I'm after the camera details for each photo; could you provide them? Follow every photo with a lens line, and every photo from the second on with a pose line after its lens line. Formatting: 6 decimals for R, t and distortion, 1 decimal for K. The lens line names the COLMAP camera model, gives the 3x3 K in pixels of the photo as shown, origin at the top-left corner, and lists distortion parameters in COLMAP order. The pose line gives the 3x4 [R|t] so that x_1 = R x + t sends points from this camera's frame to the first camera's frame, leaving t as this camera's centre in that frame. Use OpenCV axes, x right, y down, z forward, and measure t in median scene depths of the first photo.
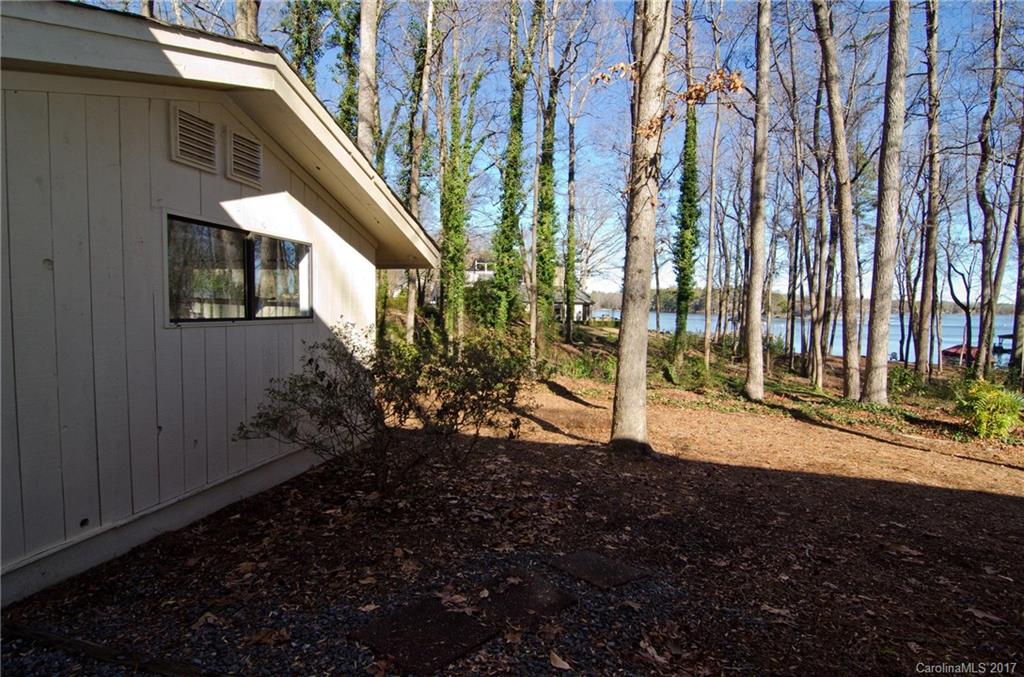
lens RADIAL K [[489.4, 0, 509.2], [0, 489.4, 348.3], [0, 0, 1]] dist [-0.017489, 0.000125]
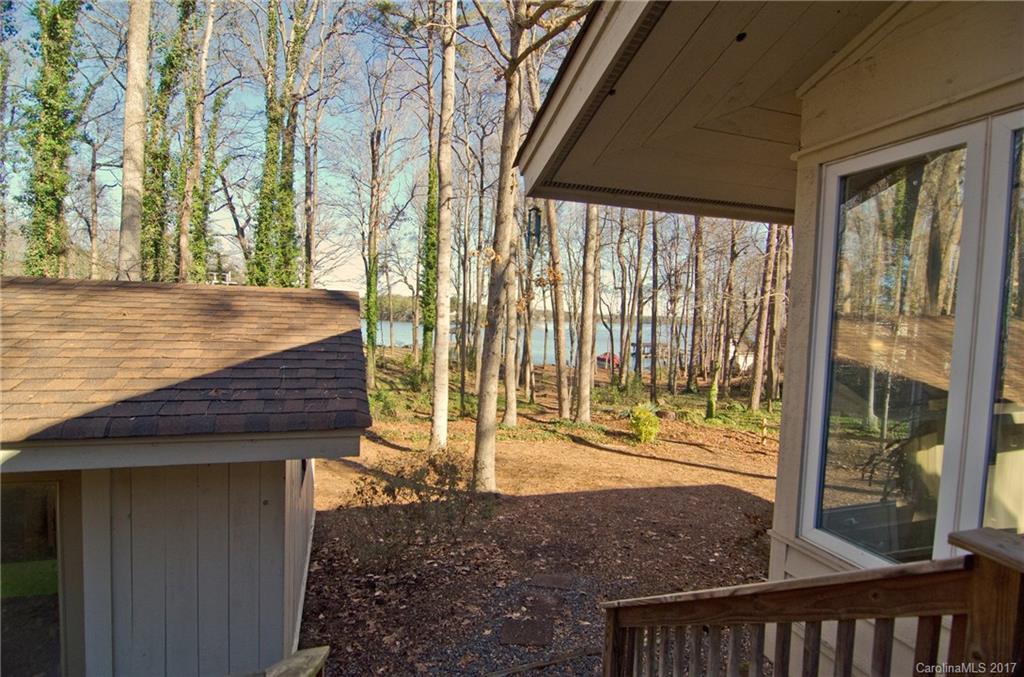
lens RADIAL K [[491.5, 0, 507.9], [0, 491.5, 341.0], [0, 0, 1]] dist [-0.003659, -0.008906]
pose [[0.842807, -0.014073, 0.538032, -0.498585], [0.028098, 0.999445, -0.017872, -0.235804], [-0.537482, 0.030180, 0.842735, -0.290646]]
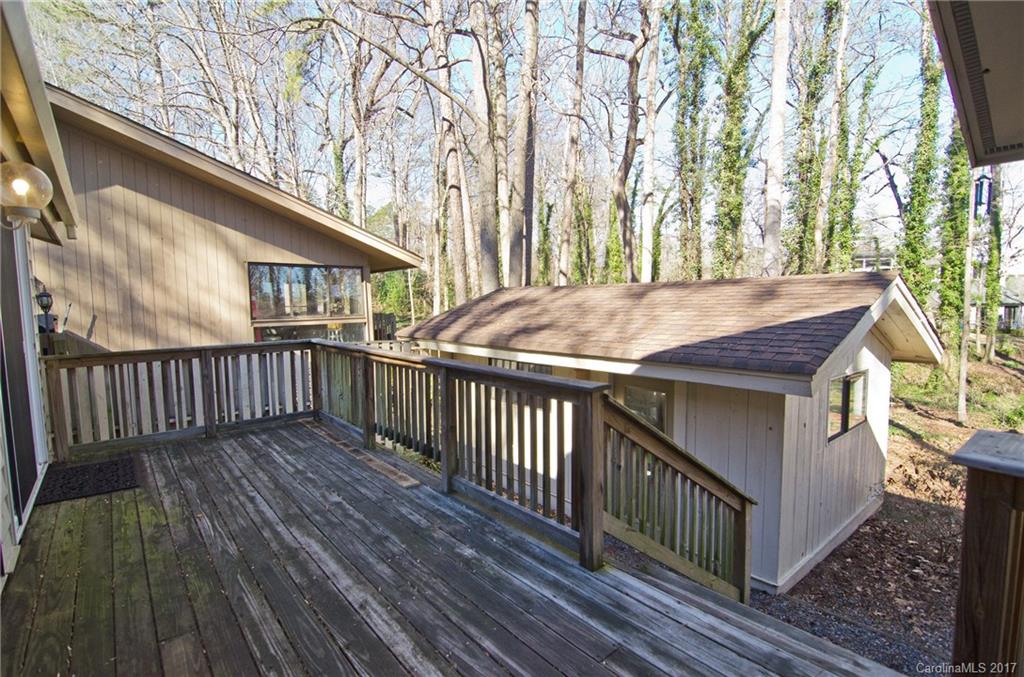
lens RADIAL K [[491.5, 0, 507.9], [0, 491.5, 341.0], [0, 0, 1]] dist [-0.003659, -0.008906]
pose [[0.808349, 0.017933, -0.588430, -0.312285], [-0.022610, 0.999744, -0.000593, -0.201325], [0.588269, 0.013784, 0.808548, -0.560874]]
